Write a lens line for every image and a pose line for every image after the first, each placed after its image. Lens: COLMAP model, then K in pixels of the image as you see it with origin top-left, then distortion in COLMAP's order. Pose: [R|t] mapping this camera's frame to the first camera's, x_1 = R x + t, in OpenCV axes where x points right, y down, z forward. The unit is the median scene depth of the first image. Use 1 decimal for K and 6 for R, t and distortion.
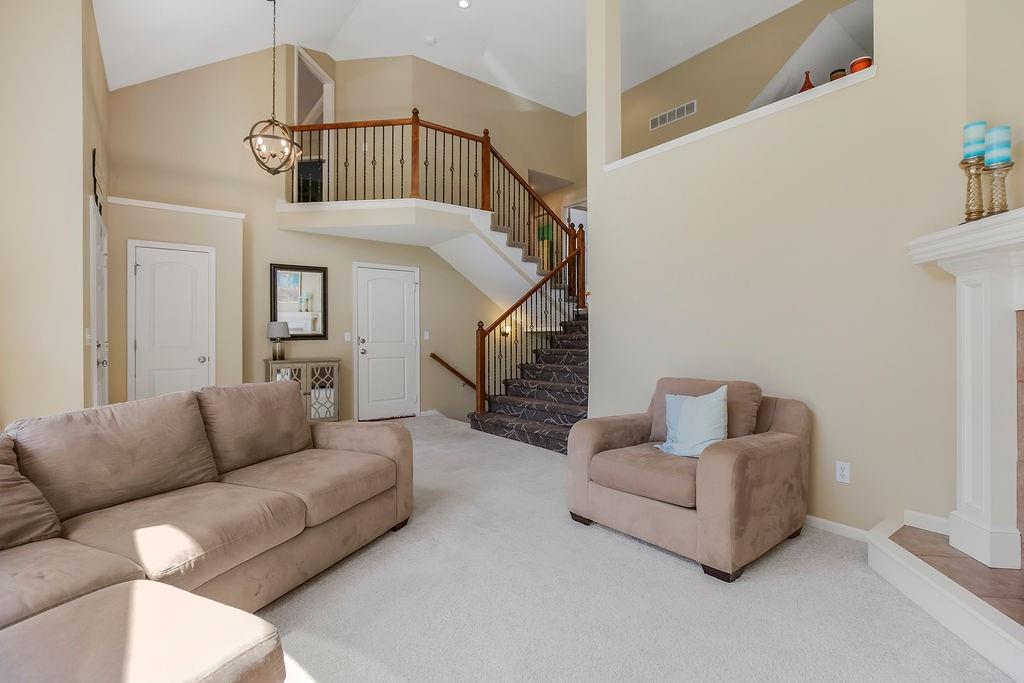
lens RADIAL K [[472.8, 0, 510.7], [0, 472.8, 330.5], [0, 0, 1]] dist [0.000248, 0.000220]
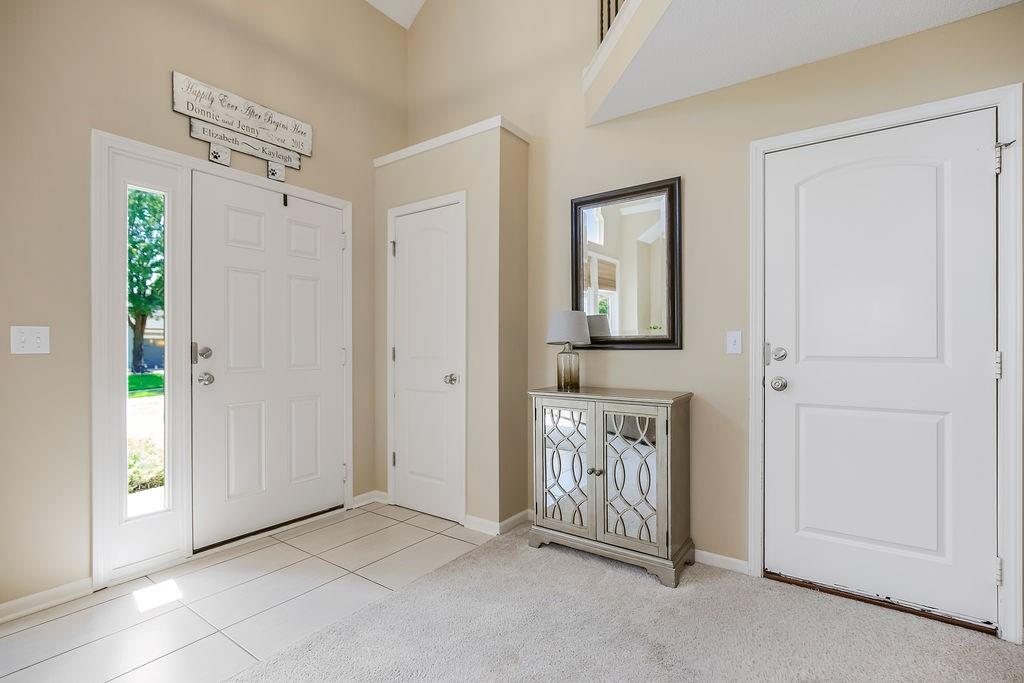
lens RADIAL K [[483.9, 0, 511.6], [0, 483.9, 344.7], [0, 0, 1]] dist [-0.001289, 0.000701]
pose [[0.301568, 0.006912, -0.953420, -0.024967], [0.010612, 0.999887, 0.010605, 0.009080], [0.953386, -0.013316, 0.301461, 0.734676]]
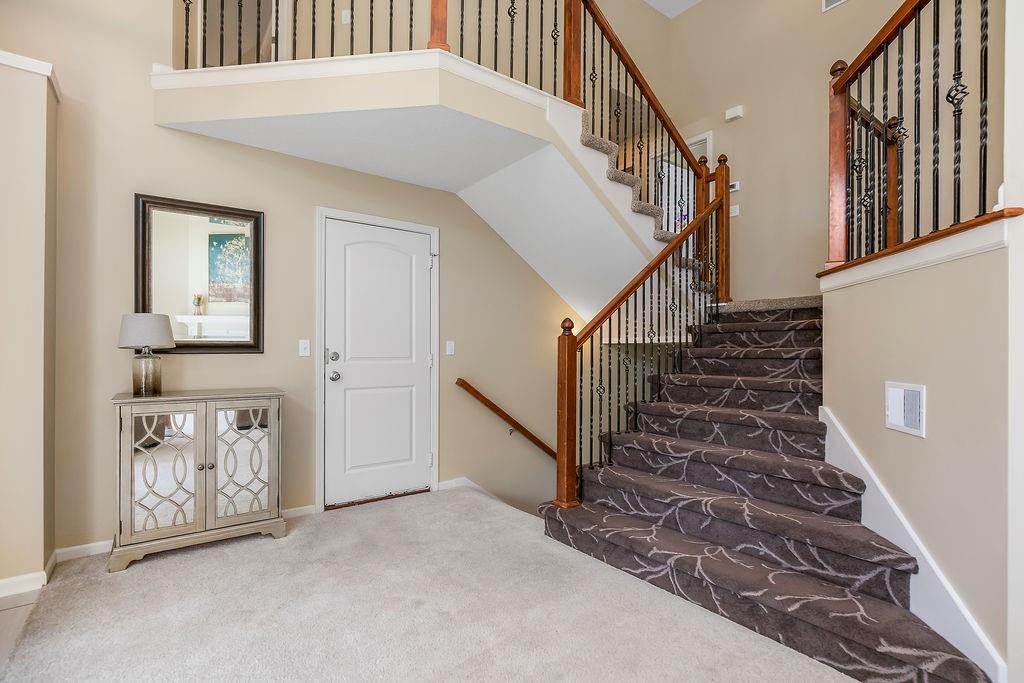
lens RADIAL K [[483.5, 0, 515.5], [0, 483.5, 351.5], [0, 0, 1]] dist [-0.001802, -0.000087]
pose [[0.999945, 0.010074, -0.002931, -0.113031], [-0.010044, 0.999897, 0.010281, 0.009306], [0.003034, -0.010251, 0.999943, 0.481892]]
